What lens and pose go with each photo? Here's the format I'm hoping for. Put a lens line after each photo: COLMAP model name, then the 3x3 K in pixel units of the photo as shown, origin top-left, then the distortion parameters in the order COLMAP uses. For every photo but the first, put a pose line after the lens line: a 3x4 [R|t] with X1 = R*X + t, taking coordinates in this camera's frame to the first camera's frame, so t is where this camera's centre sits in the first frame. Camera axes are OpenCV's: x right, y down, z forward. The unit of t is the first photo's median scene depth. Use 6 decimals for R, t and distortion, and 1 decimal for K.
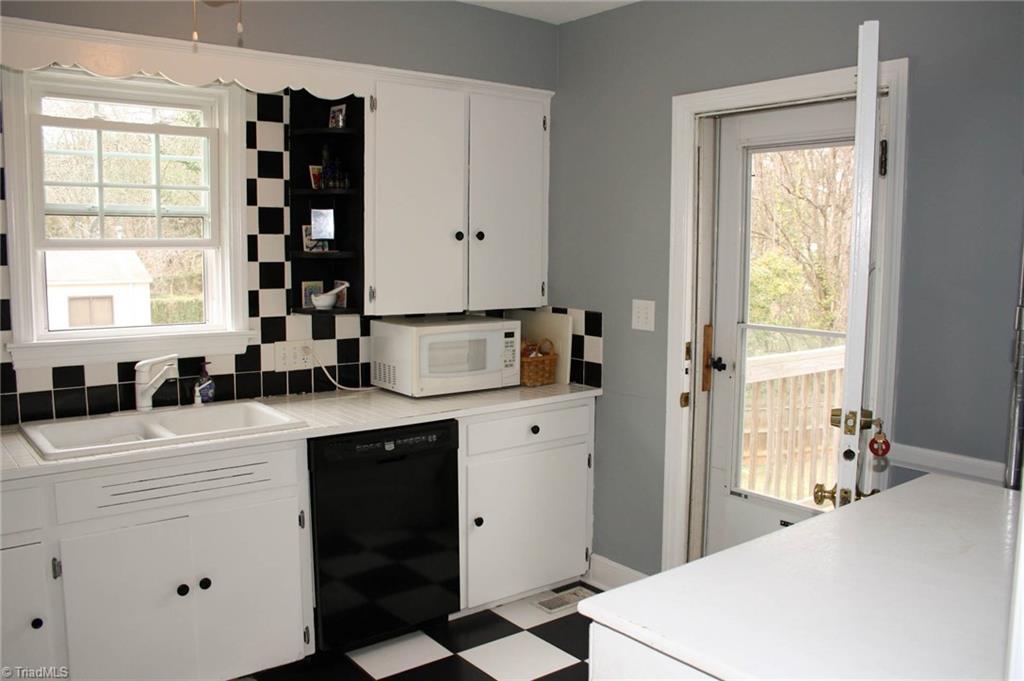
lens RADIAL K [[861.7, 0, 508.5], [0, 861.7, 338.2], [0, 0, 1]] dist [-0.154738, 0.134656]
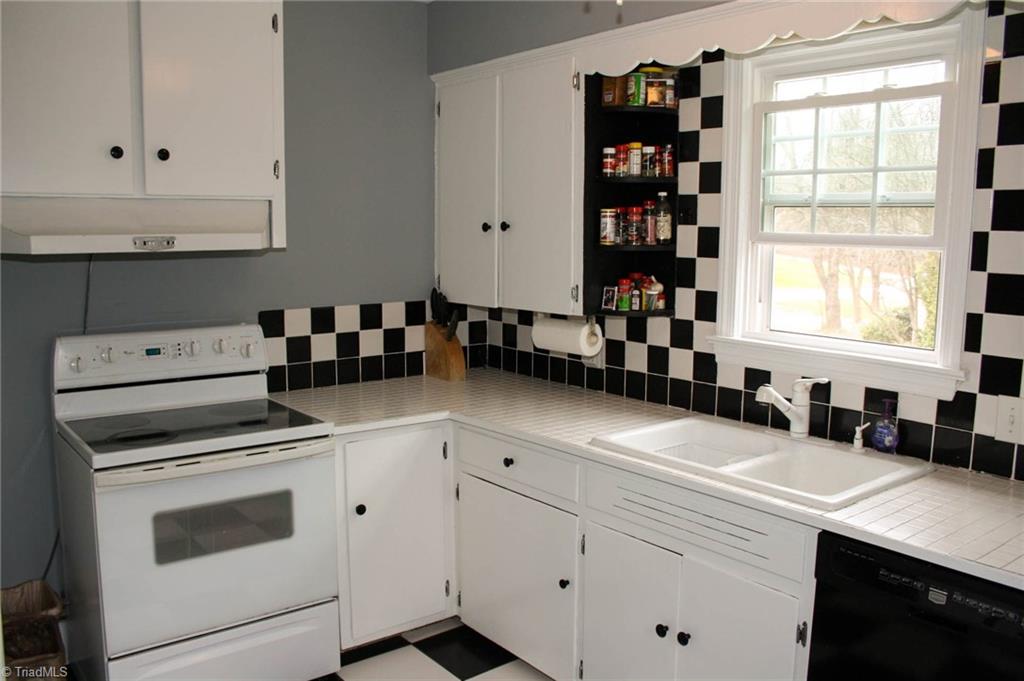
lens RADIAL K [[861.7, 0, 515.1], [0, 861.7, 338.5], [0, 0, 1]] dist [-0.154738, 0.134656]
pose [[0.006210, 0.130470, -0.991433, 0.380305], [-0.108803, 0.985654, 0.129028, -0.086364], [0.994044, 0.107070, 0.020316, 0.650979]]
